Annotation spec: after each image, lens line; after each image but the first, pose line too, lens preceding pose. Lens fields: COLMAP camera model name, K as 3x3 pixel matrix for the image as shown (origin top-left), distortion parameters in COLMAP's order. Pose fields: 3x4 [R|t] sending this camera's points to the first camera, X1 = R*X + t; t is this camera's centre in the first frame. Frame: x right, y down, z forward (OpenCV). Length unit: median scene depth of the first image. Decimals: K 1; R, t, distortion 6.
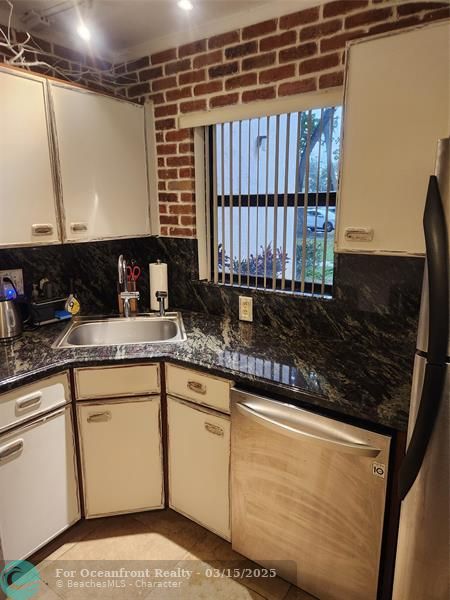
lens RADIAL K [[399.5, 0, 225.9], [0, 399.5, 301.6], [0, 0, 1]] dist [0.059130, -0.046863]
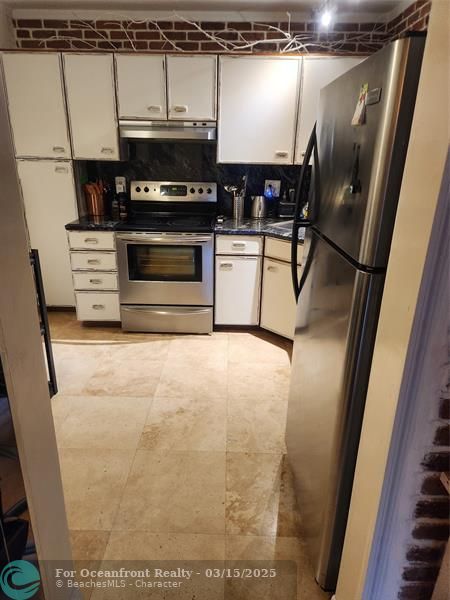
lens RADIAL K [[399.5, 0, 224.3], [0, 399.5, 297.7], [0, 0, 1]] dist [0.059130, -0.046863]
pose [[0.561366, 0.298237, -0.771961, 0.915254], [-0.207149, 0.953750, 0.217832, 0.077022], [0.801223, 0.037628, 0.597182, -0.168882]]
